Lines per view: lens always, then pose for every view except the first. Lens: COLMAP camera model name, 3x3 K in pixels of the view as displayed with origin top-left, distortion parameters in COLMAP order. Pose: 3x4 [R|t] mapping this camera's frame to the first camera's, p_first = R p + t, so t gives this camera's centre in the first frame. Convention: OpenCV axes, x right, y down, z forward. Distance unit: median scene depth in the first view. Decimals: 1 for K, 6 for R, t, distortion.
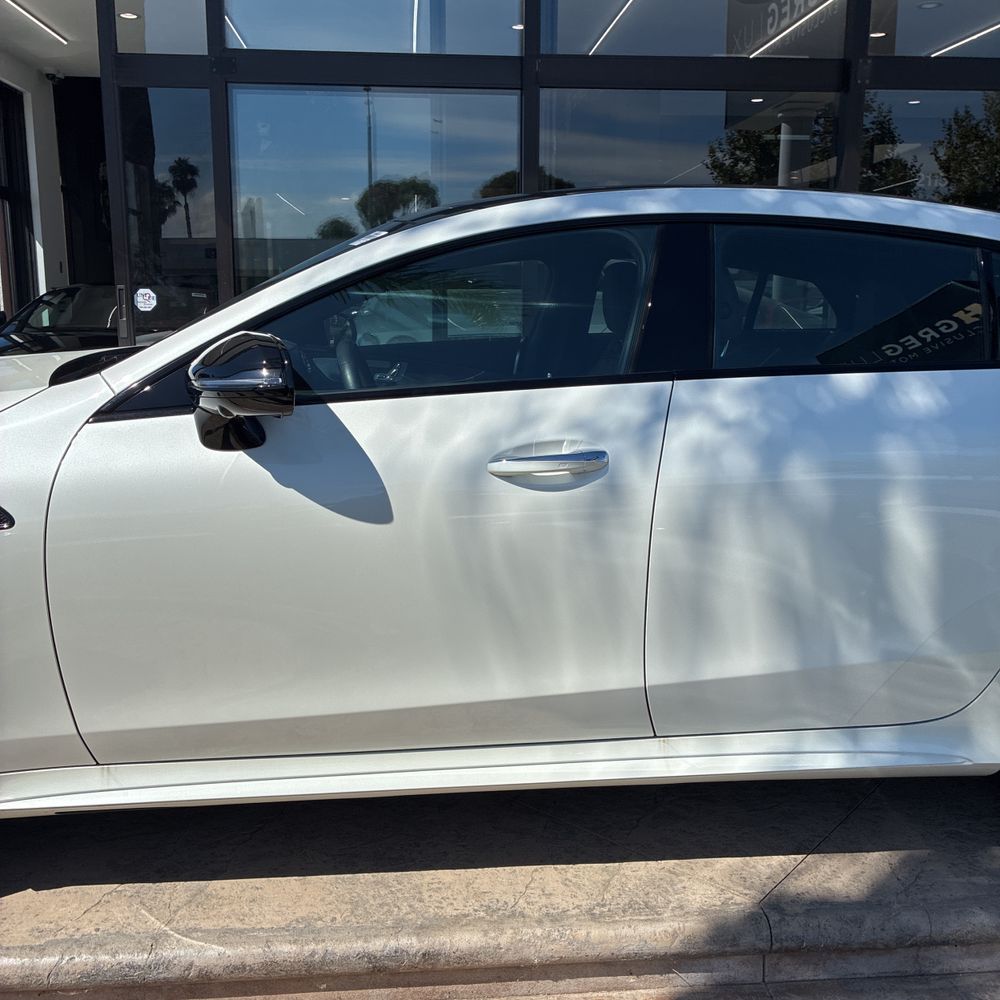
lens RADIAL K [[1007.6, 0, 500.0], [0, 1007.6, 500.0], [0, 0, 1]] dist [0.048799, -0.049662]
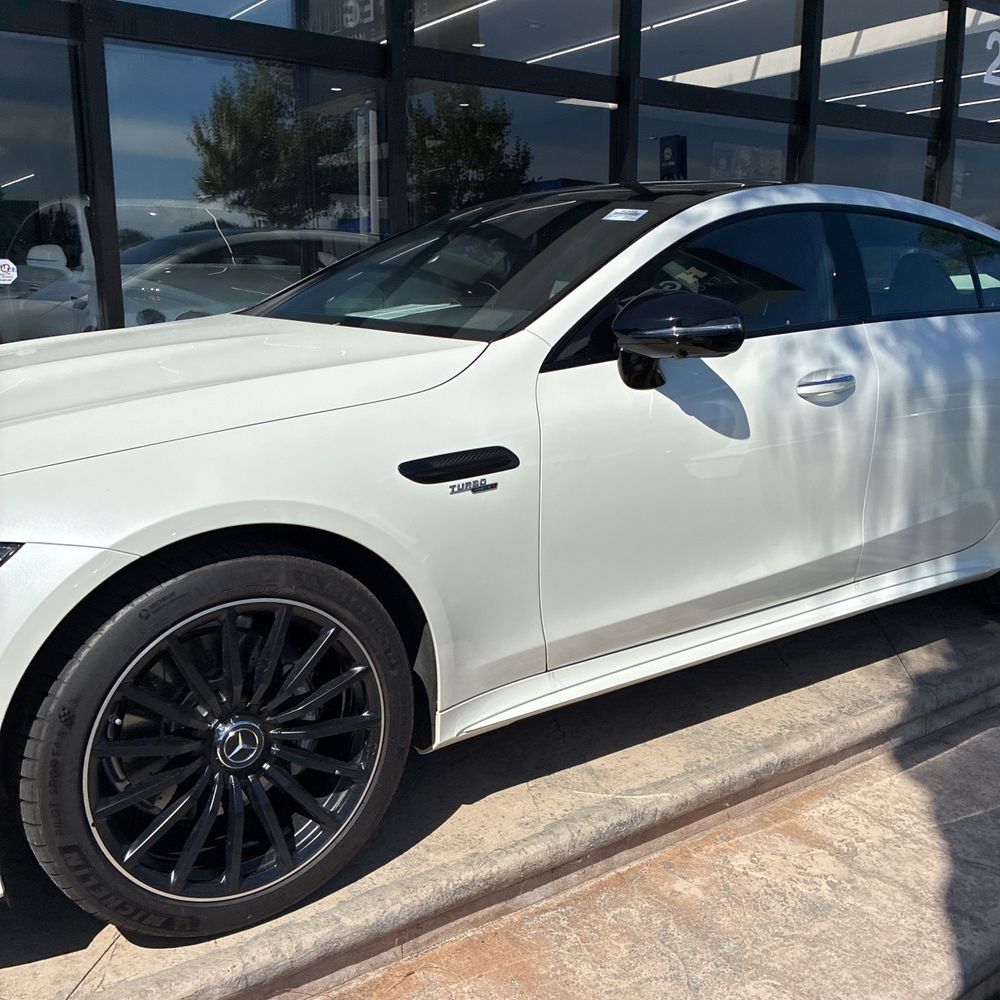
lens RADIAL K [[1007.6, 0, 500.0], [0, 1007.6, 500.0], [0, 0, 1]] dist [0.048799, -0.049662]
pose [[0.861071, -0.108757, 0.496717, -0.993271], [0.100274, 0.993995, 0.043809, 0.012484], [-0.498499, 0.012085, 0.866806, 0.033692]]
